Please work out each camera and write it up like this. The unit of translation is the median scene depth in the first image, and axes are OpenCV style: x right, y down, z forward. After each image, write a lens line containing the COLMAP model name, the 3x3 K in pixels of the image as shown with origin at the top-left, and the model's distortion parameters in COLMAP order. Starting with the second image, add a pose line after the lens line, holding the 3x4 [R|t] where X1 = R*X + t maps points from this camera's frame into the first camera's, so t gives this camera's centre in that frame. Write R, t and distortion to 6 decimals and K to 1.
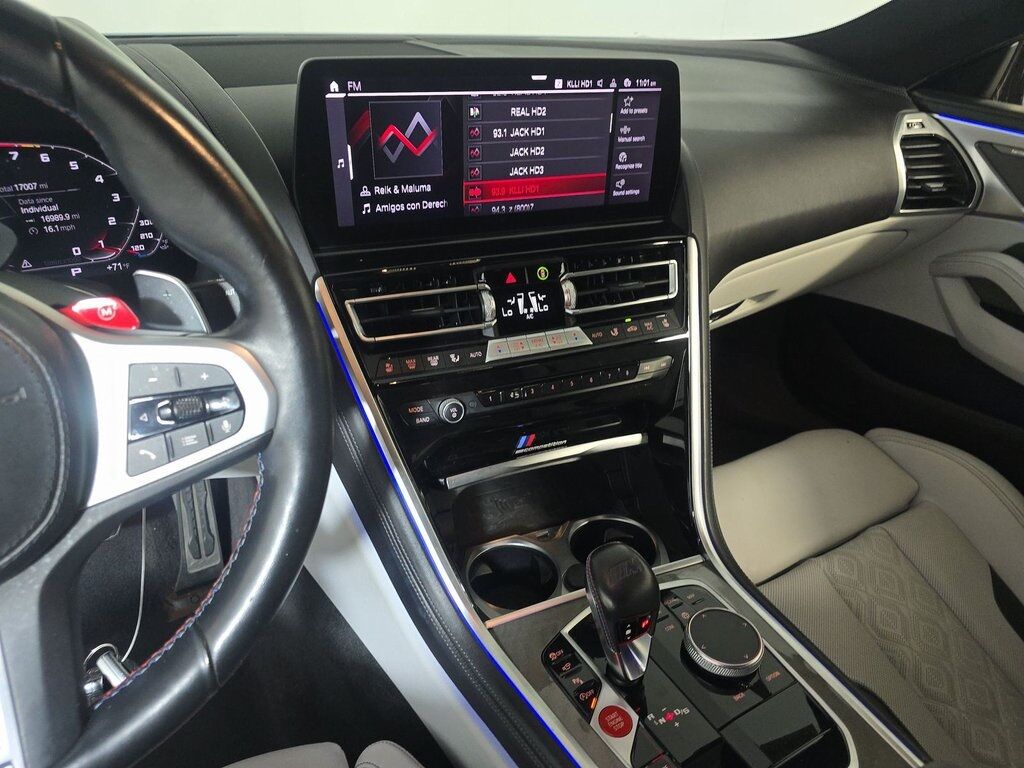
lens RADIAL K [[687.1, 0, 508.0], [0, 687.1, 381.7], [0, 0, 1]] dist [0.001751, -0.004198]
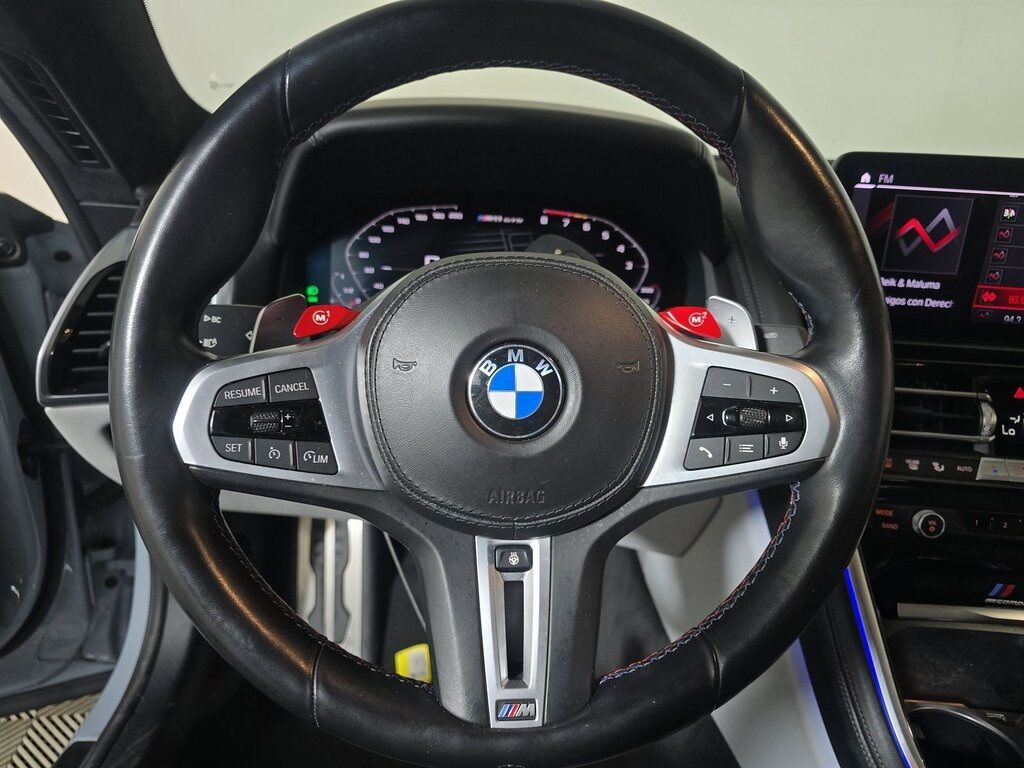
lens RADIAL K [[687.1, 0, 508.0], [0, 687.1, 381.7], [0, 0, 1]] dist [0.001751, -0.004198]
pose [[0.884687, 0.152910, -0.440396, -0.209882], [-0.244427, 0.956562, -0.158887, 0.148664], [0.396970, 0.248210, 0.883633, -0.049065]]
